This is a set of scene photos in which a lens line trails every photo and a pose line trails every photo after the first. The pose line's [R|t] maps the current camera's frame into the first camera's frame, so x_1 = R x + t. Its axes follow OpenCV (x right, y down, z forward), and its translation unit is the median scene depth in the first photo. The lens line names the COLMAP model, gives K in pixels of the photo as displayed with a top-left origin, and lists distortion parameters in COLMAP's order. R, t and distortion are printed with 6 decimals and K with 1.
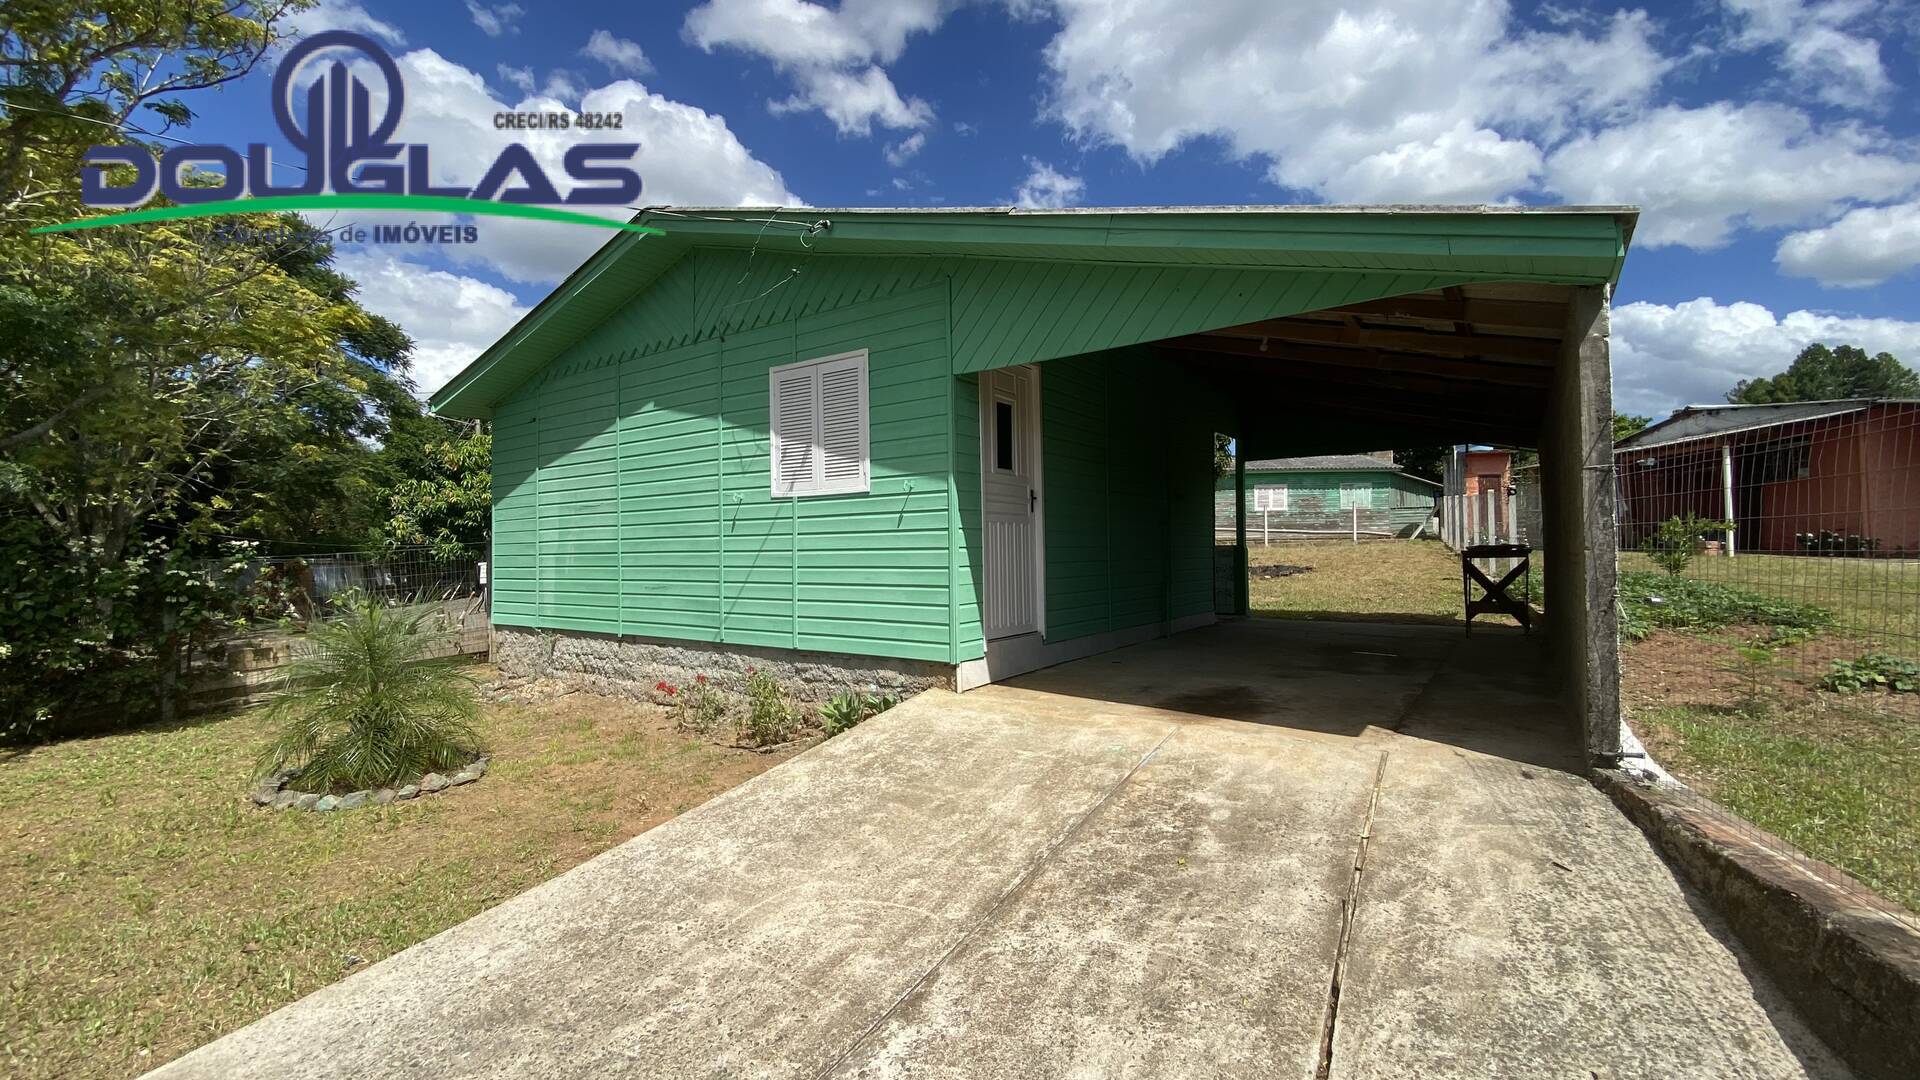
lens RADIAL K [[787.8, 0, 957.4], [0, 787.8, 538.6], [0, 0, 1]] dist [0.025642, -0.024513]
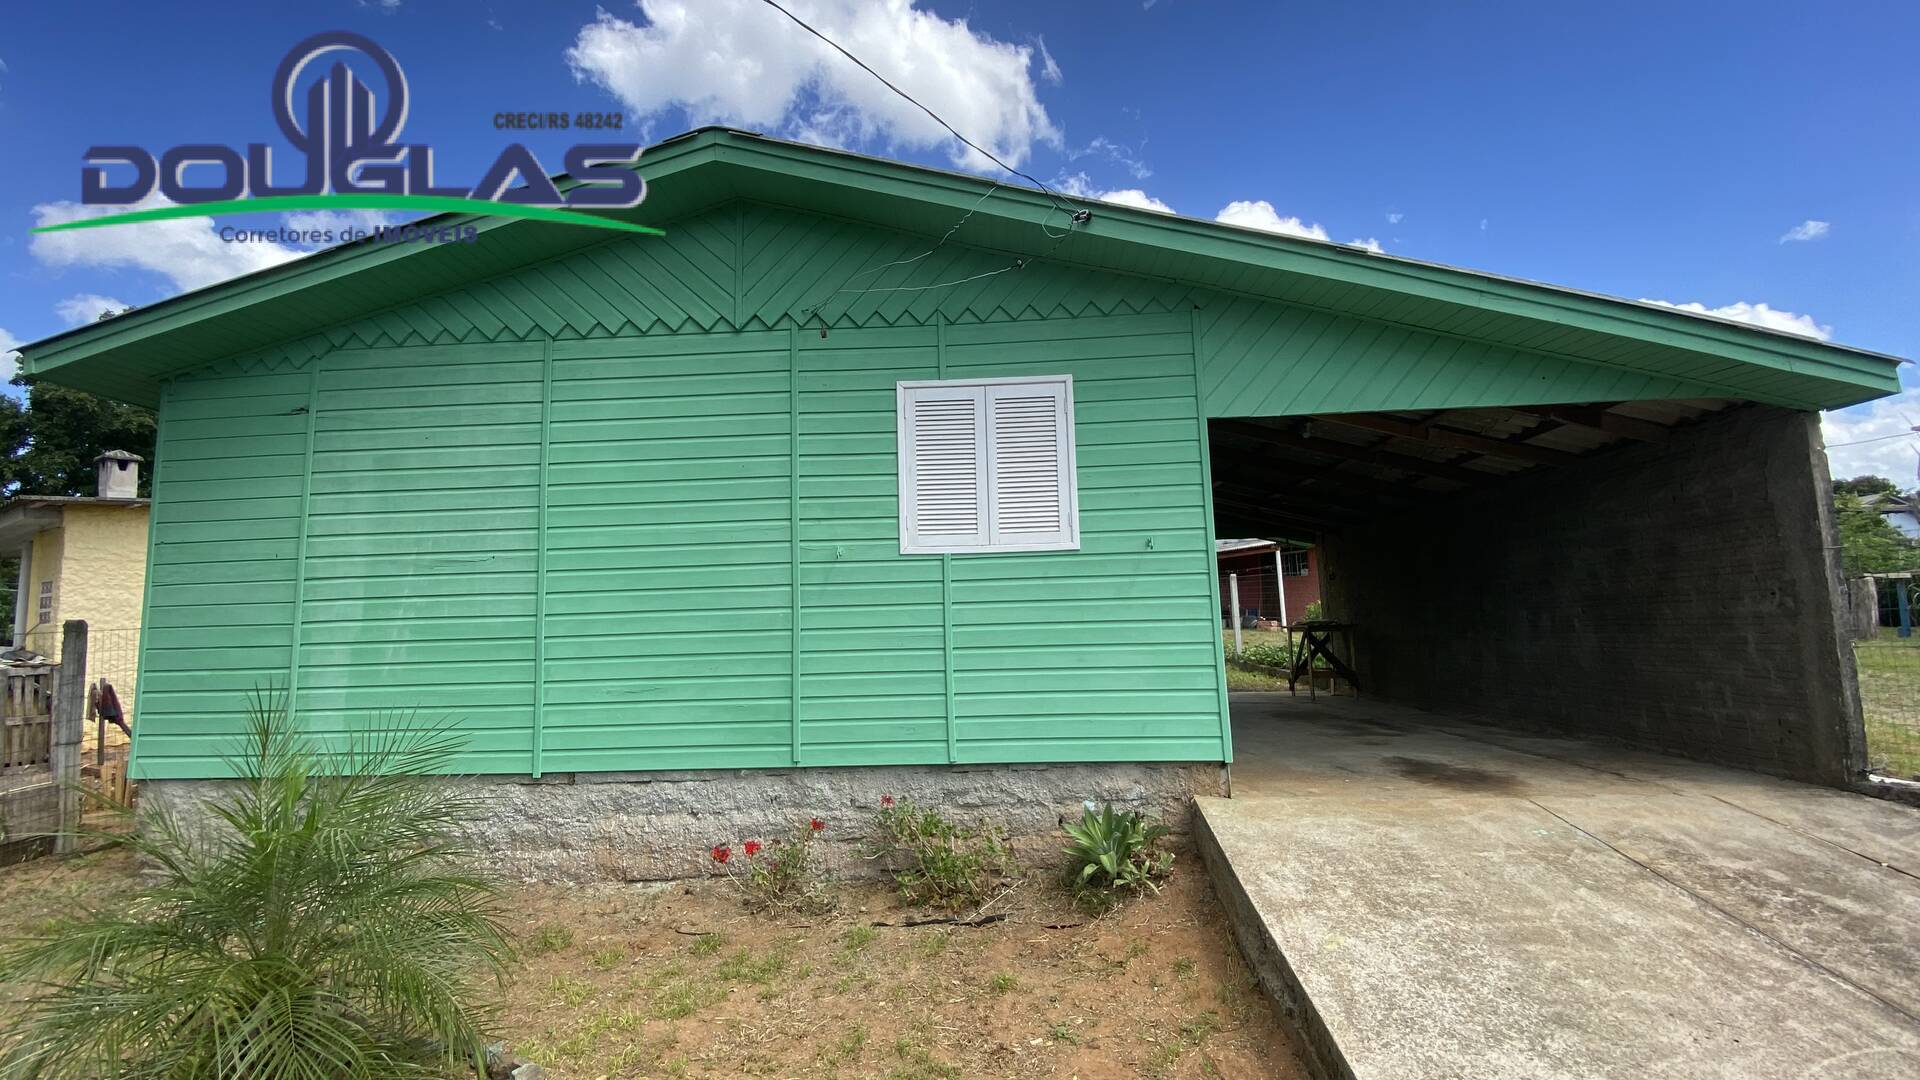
lens RADIAL K [[787.8, 0, 957.4], [0, 787.8, 538.6], [0, 0, 1]] dist [0.025642, -0.024513]
pose [[0.846839, 0.050655, 0.529431, -0.598175], [0.007911, 0.994144, -0.107771, 0.012715], [-0.531790, 0.095453, 0.841480, 0.372260]]
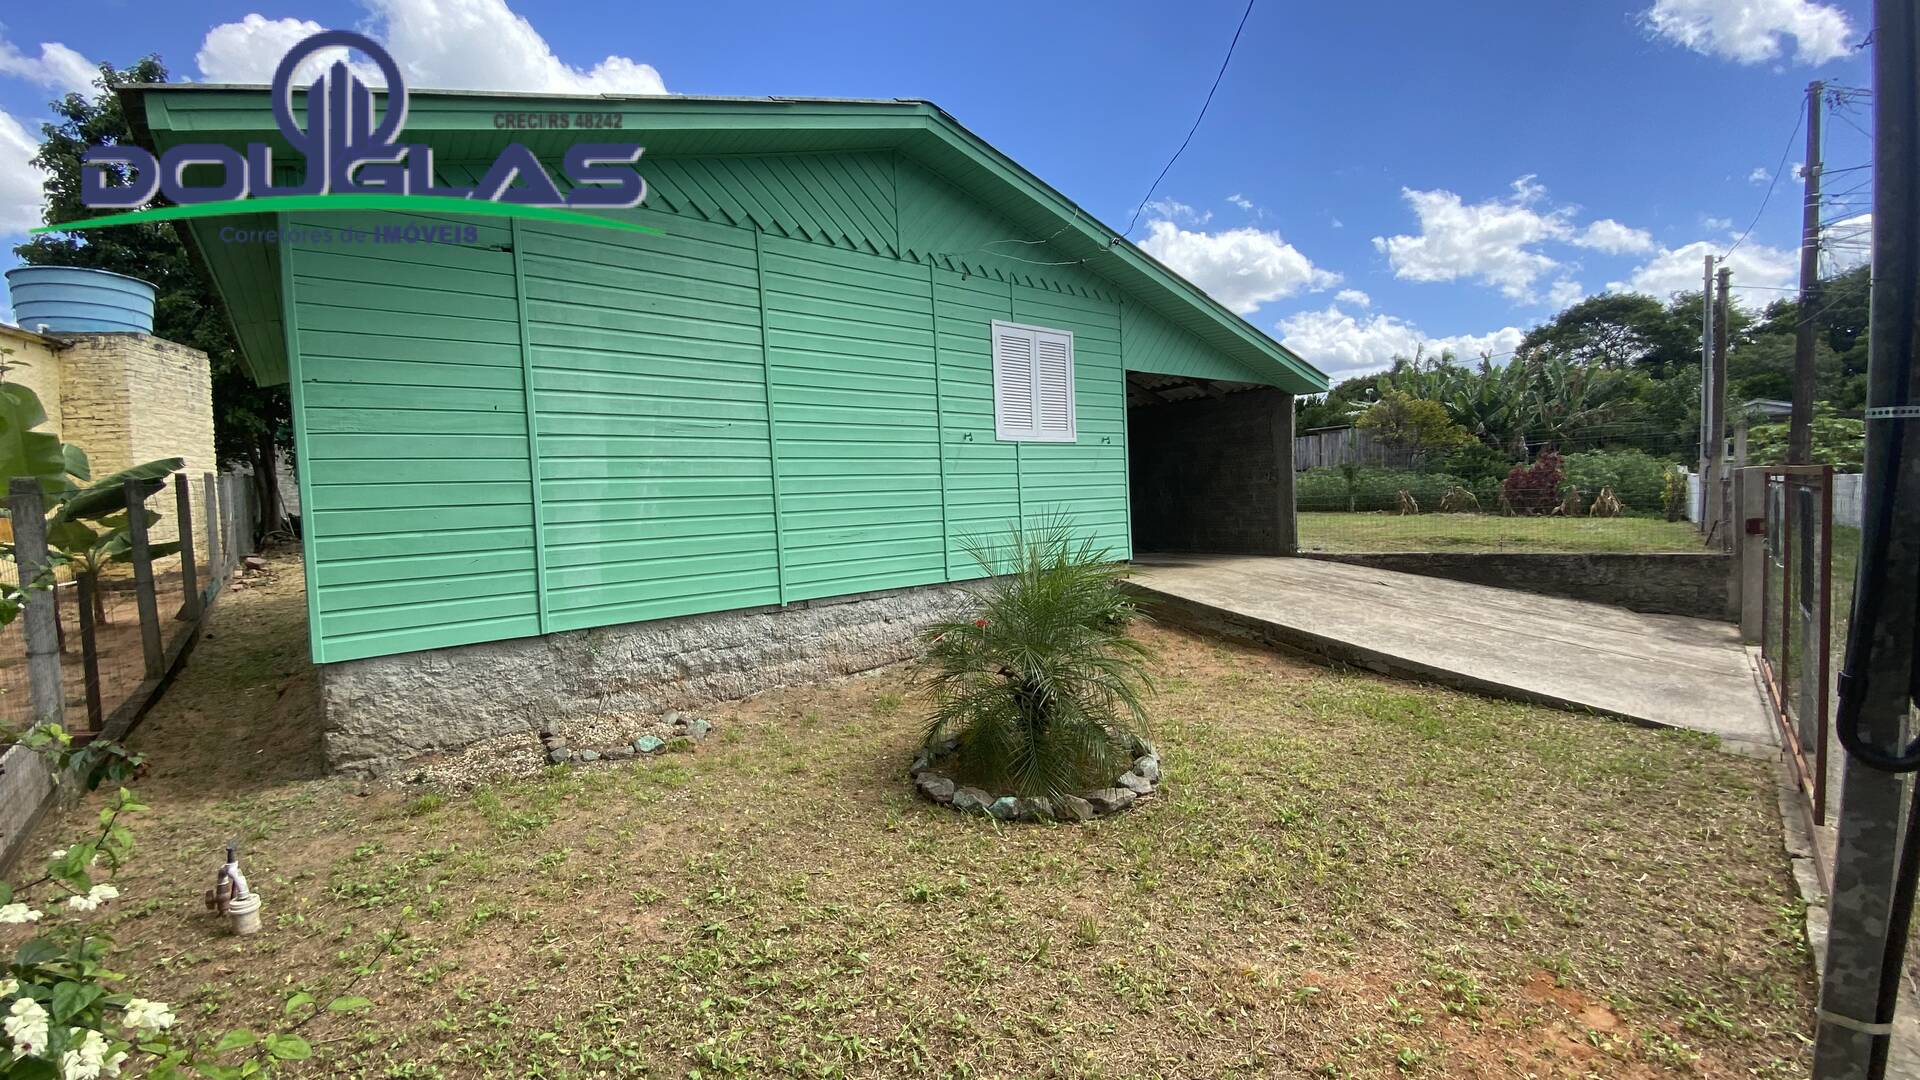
lens RADIAL K [[783.9, 0, 960.0], [0, 783.9, 540.0], [0, 0, 1]] dist [0.027636, -0.023630]
pose [[0.259425, -0.051723, 0.964377, -1.357094], [0.019646, 0.998641, 0.048275, 0.035042], [-0.965563, 0.006422, 0.260089, 0.795141]]
